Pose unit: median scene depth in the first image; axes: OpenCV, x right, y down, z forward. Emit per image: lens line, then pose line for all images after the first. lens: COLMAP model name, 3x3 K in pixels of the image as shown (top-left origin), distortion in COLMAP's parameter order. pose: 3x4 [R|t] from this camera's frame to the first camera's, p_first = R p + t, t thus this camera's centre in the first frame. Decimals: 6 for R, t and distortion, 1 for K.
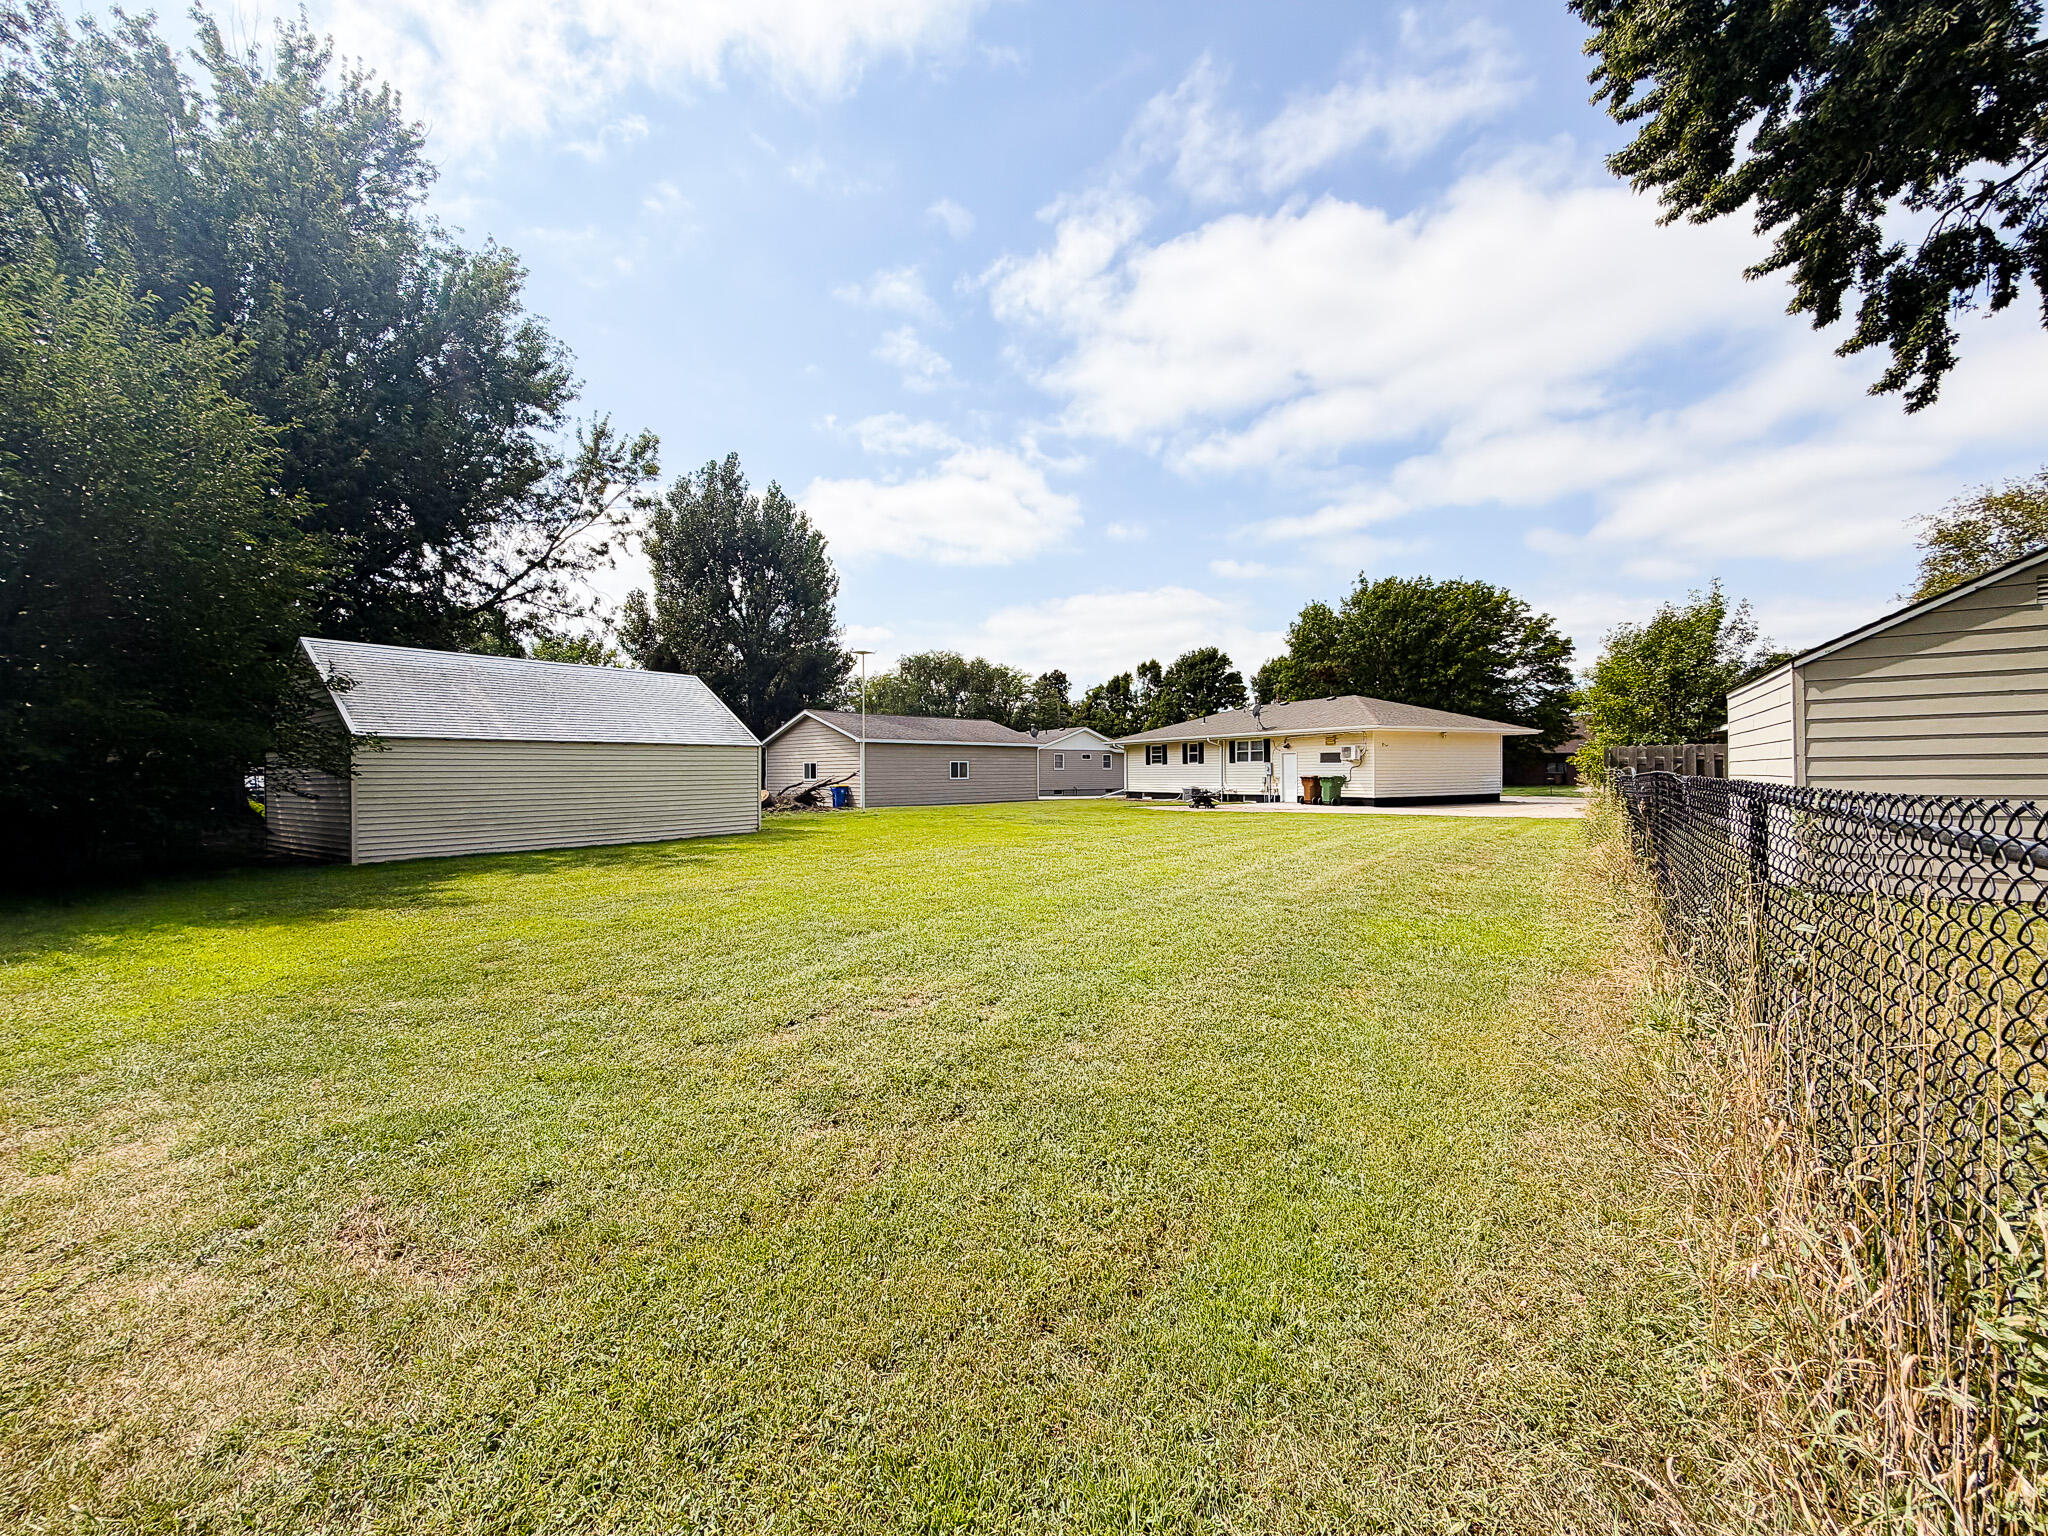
lens RADIAL K [[815.7, 0, 1022.1], [0, 815.7, 771.0], [0, 0, 1]] dist [-0.005467, -0.000428]
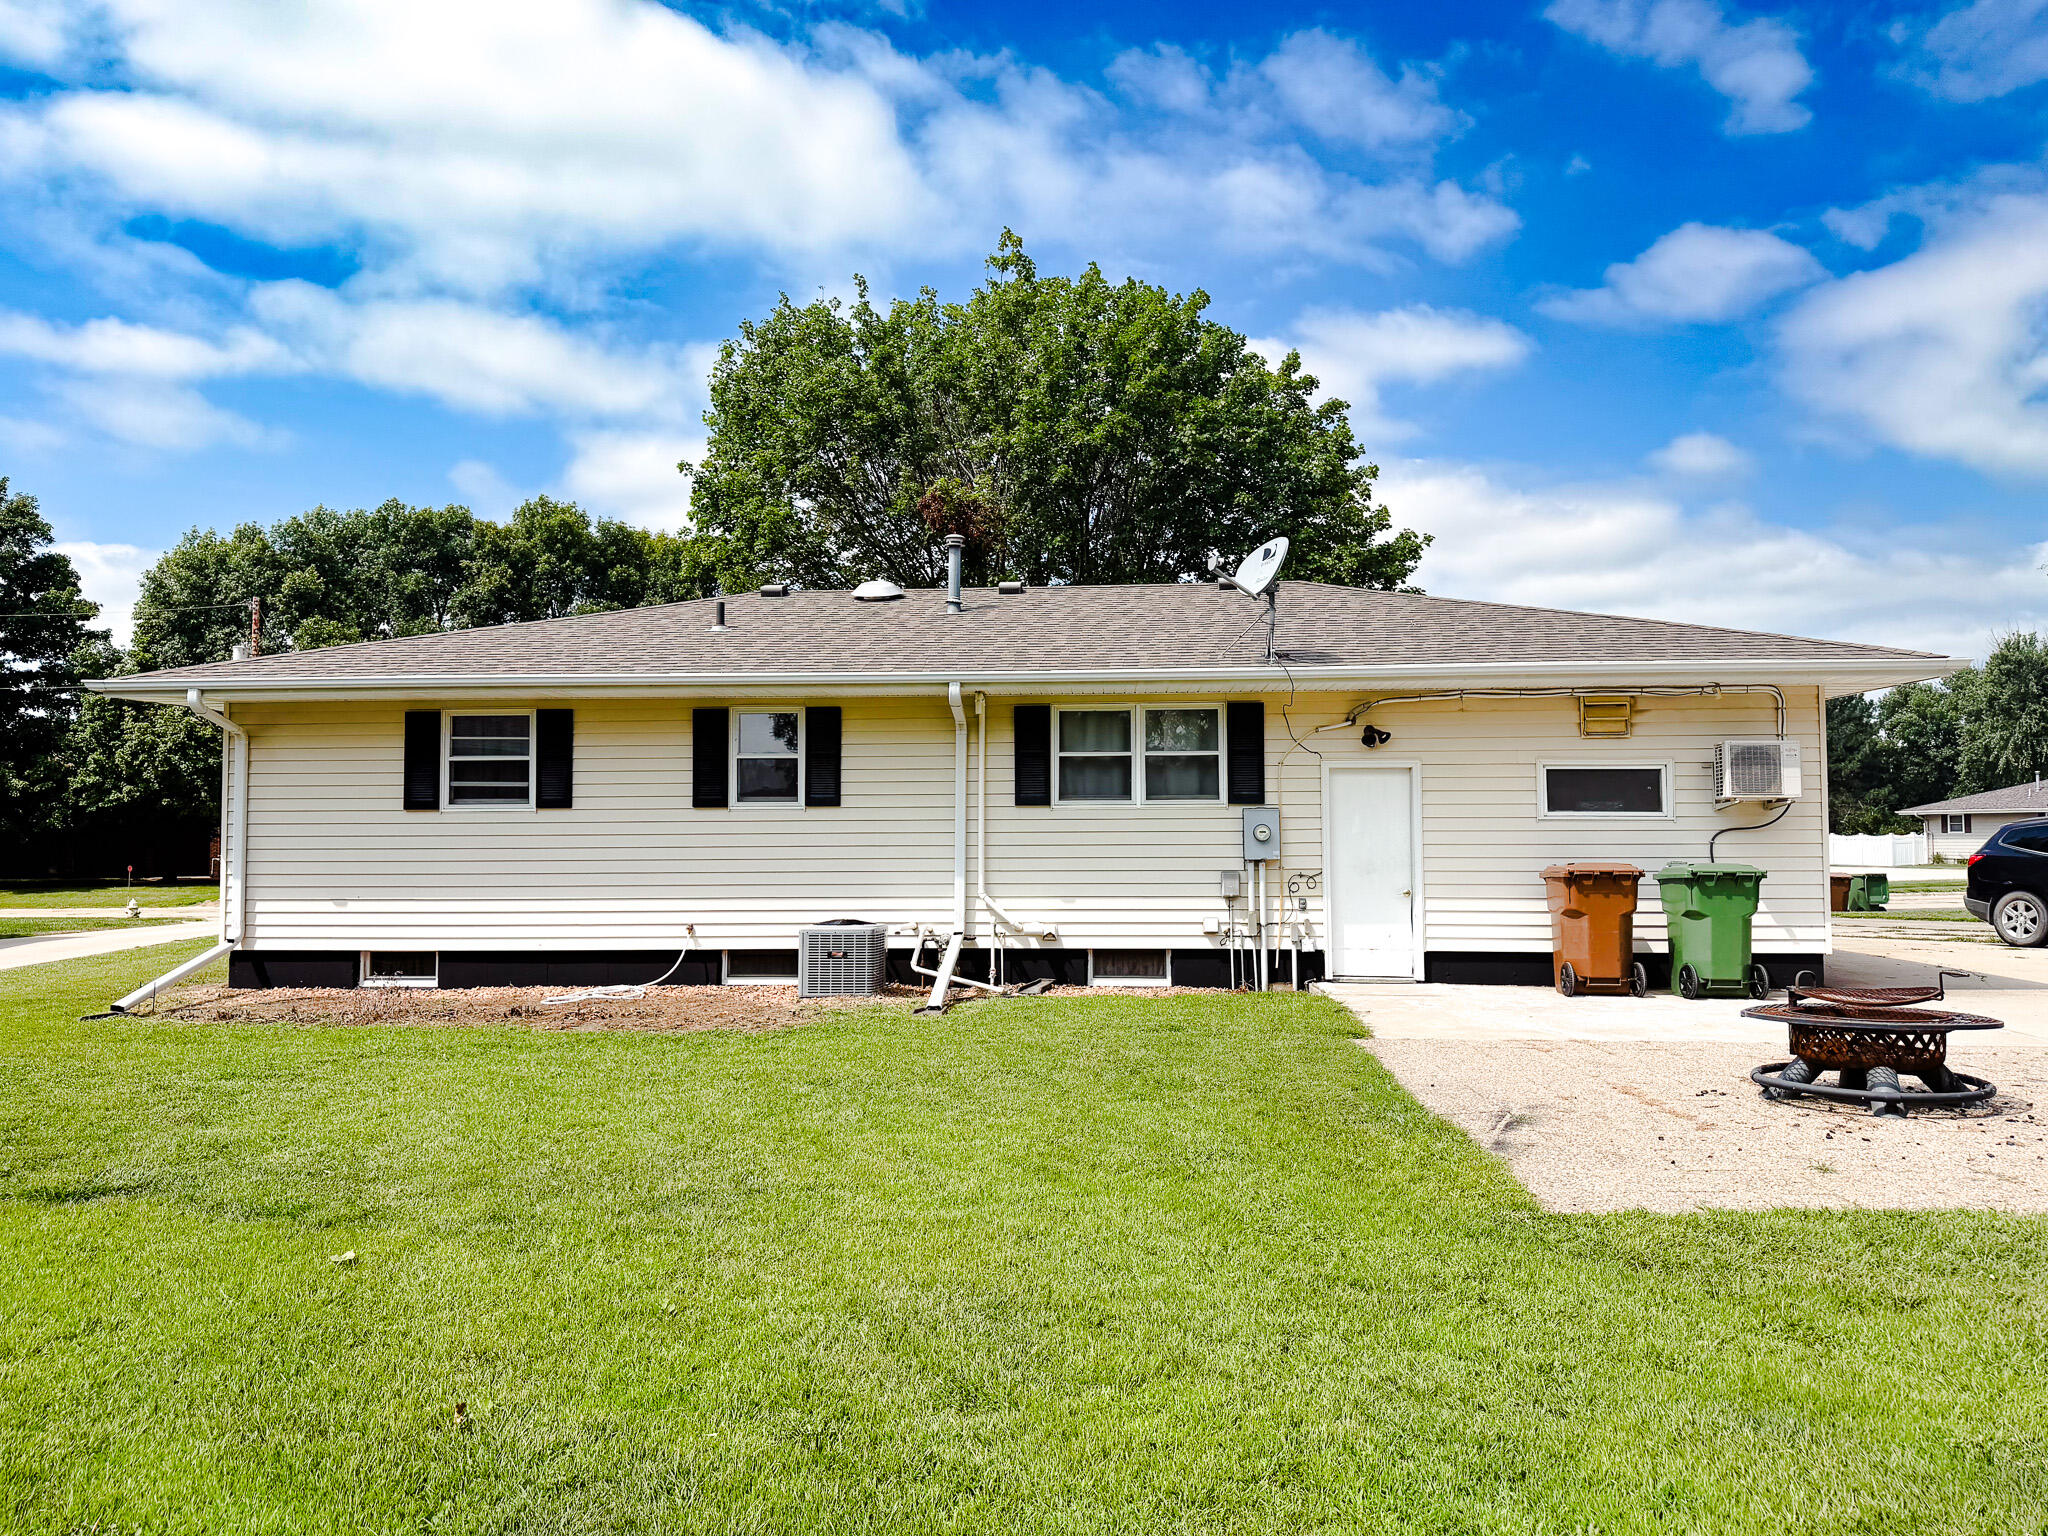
lens RADIAL K [[1424.6, 0, 1029.2], [0, 1424.6, 763.5], [0, 0, 1]] dist [0.006213, -0.017979]
pose [[0.561302, 0.066249, 0.824955, -0.049626], [-0.005822, 0.997082, -0.076110, 0.007031], [-0.827591, 0.037918, 0.560050, 0.757261]]
